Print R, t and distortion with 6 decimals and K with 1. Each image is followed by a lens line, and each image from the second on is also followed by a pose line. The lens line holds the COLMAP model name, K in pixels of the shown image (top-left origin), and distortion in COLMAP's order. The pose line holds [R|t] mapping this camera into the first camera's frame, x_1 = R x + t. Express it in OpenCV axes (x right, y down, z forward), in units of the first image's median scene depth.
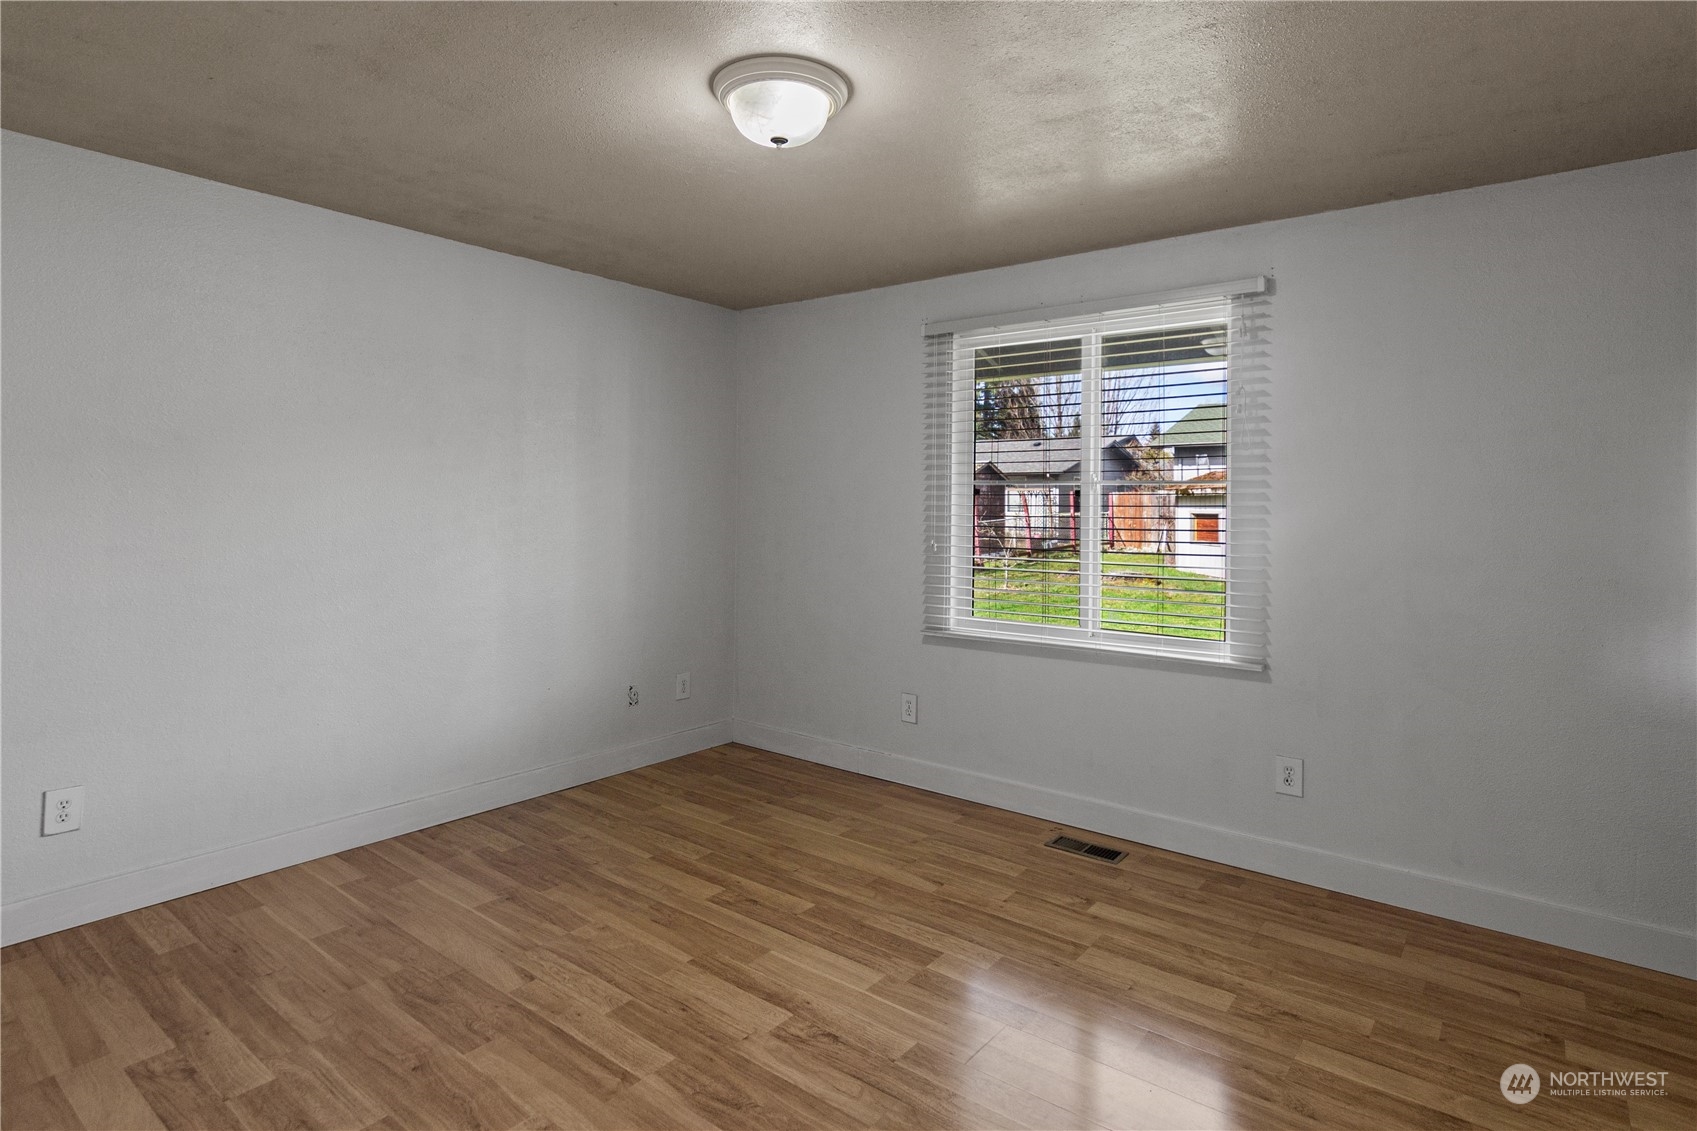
lens RADIAL K [[869.7, 0, 850.4], [0, 869.7, 538.2], [0, 0, 1]] dist [0.001102, -0.000068]
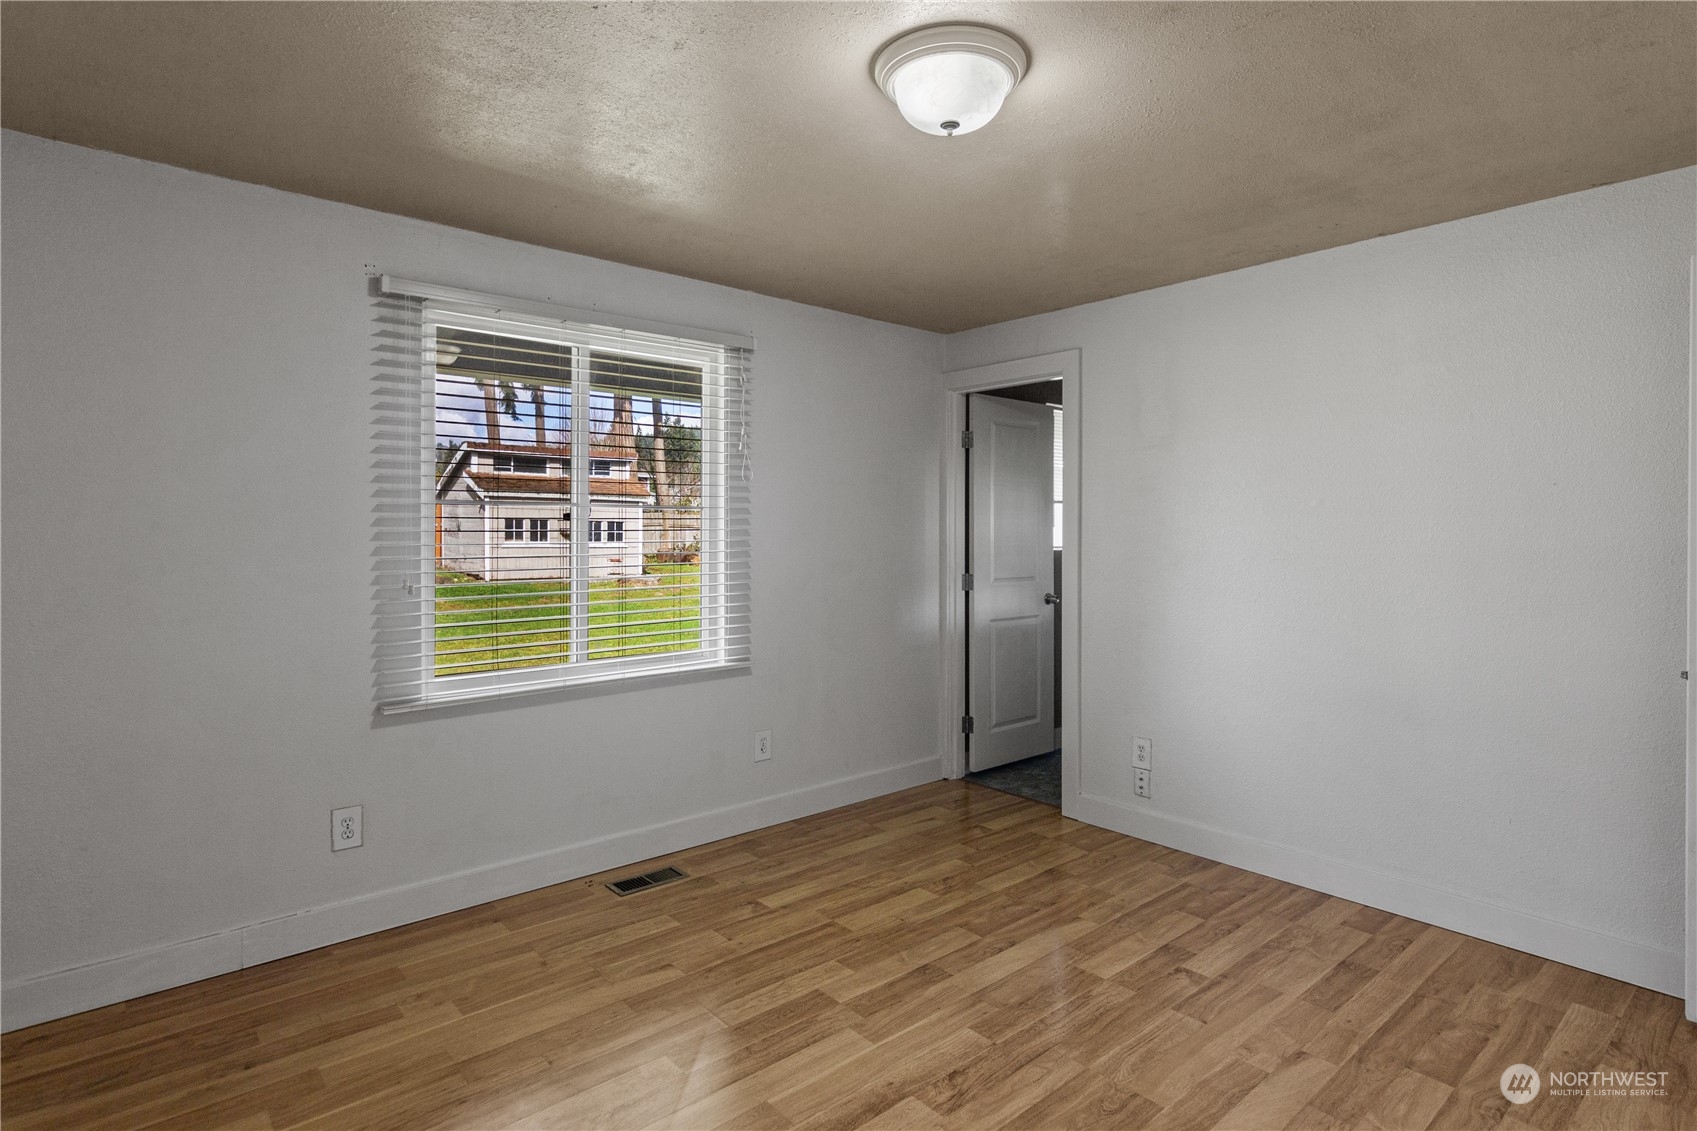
lens RADIAL K [[850.2, 0, 853.7], [0, 850.2, 581.5], [0, 0, 1]] dist [-0.000145, 0.000009]
pose [[0.214267, -0.070235, 0.974247, -0.650936], [0.040785, 0.997185, 0.062919, -0.033368], [-0.975923, 0.026253, 0.216528, 0.613034]]
